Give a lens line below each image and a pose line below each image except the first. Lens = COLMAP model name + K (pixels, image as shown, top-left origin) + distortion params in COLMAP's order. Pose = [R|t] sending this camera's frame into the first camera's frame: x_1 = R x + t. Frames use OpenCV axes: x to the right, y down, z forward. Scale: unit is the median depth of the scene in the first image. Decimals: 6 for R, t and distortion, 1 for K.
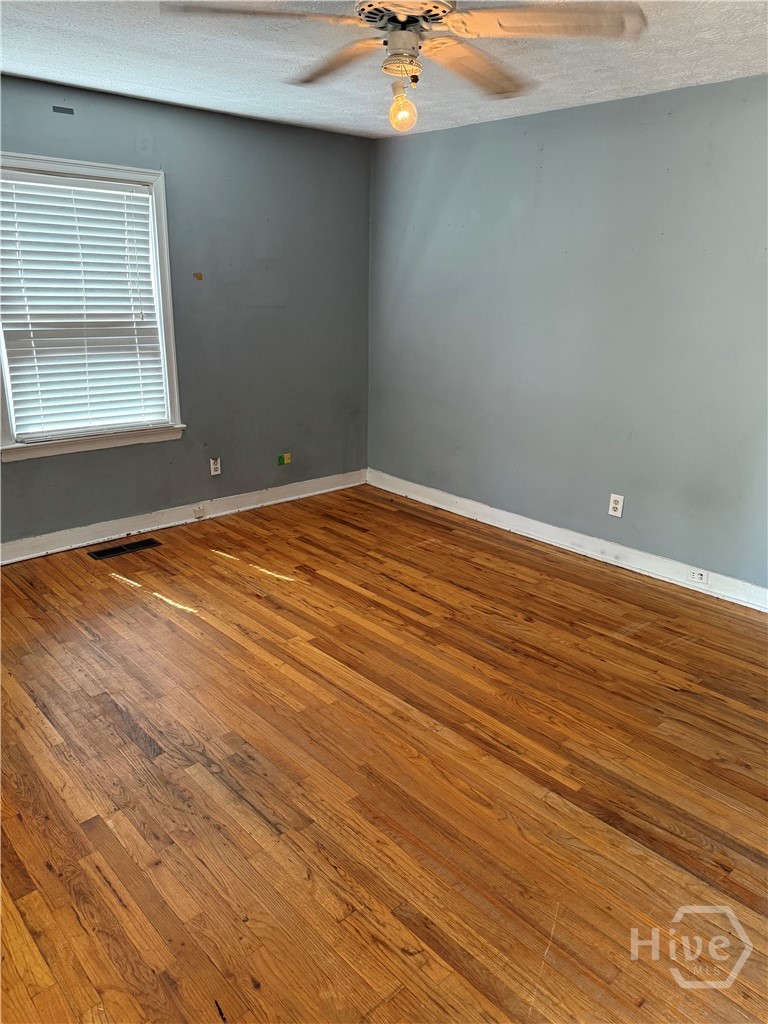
lens RADIAL K [[718.0, 0, 380.4], [0, 718.0, 511.4], [0, 0, 1]] dist [0.080799, -0.032077]
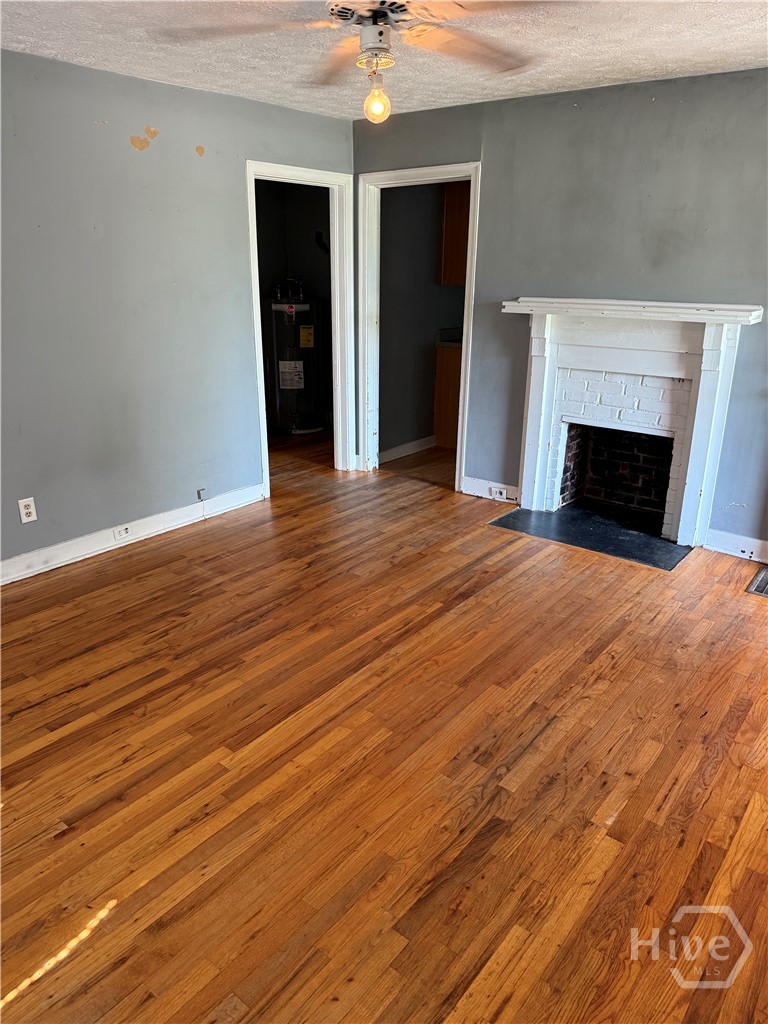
lens RADIAL K [[718.0, 0, 380.4], [0, 718.0, 511.4], [0, 0, 1]] dist [0.080799, -0.032077]
pose [[-0.149210, -0.345642, 0.926427, -0.806581], [0.299384, 0.877147, 0.375475, -0.302003], [-0.942393, 0.333383, -0.027400, 0.867731]]
